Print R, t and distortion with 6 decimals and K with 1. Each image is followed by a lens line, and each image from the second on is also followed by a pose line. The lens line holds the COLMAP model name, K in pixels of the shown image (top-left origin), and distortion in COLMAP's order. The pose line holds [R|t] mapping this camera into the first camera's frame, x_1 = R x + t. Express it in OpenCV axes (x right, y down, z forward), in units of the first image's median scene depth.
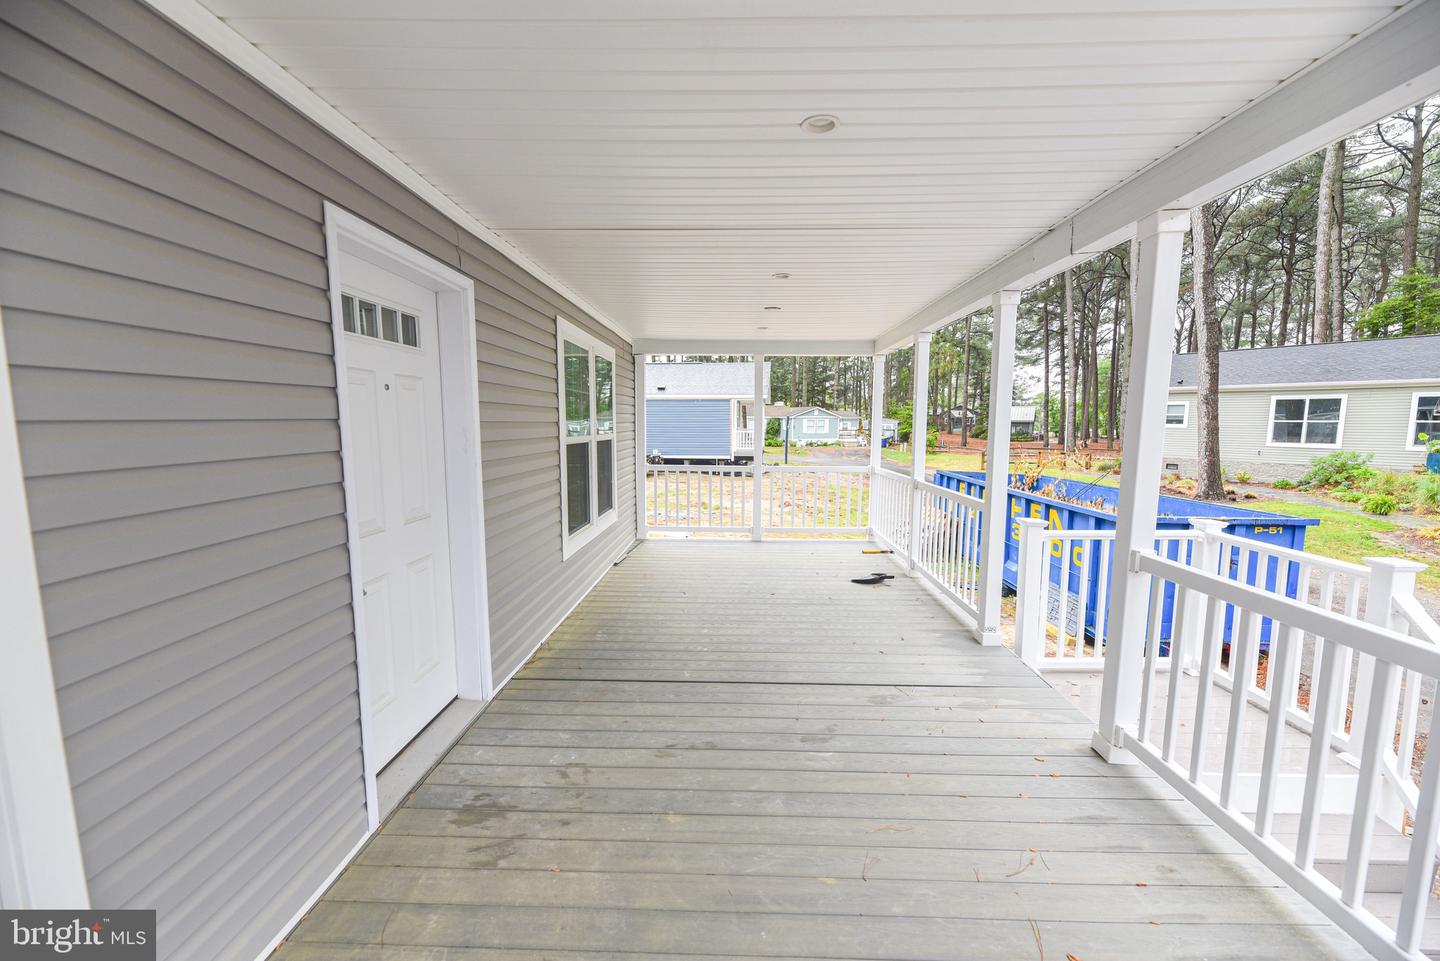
lens RADIAL K [[580.2, 0, 725.5], [0, 580.2, 486.0], [0, 0, 1]] dist [-0.001386, -0.000775]
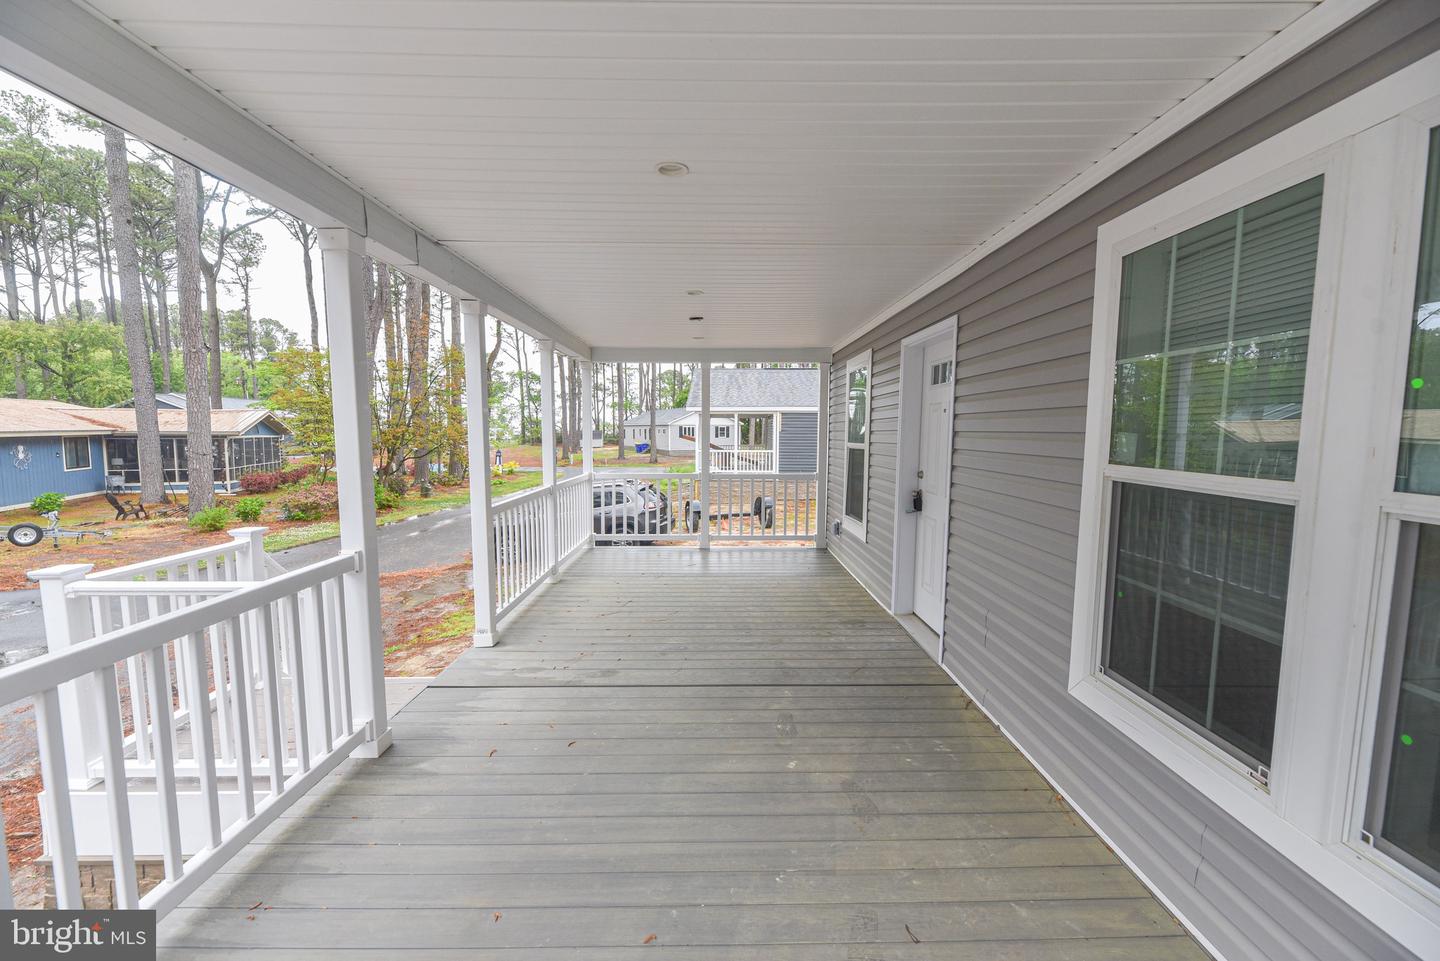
lens RADIAL K [[580.2, 0, 725.5], [0, 580.2, 486.0], [0, 0, 1]] dist [-0.001386, -0.000775]
pose [[-0.999112, -0.004609, -0.041873, 0.084336], [-0.013165, 0.978371, 0.206437, -0.225133], [0.040016, 0.206805, -0.977563, 2.027577]]
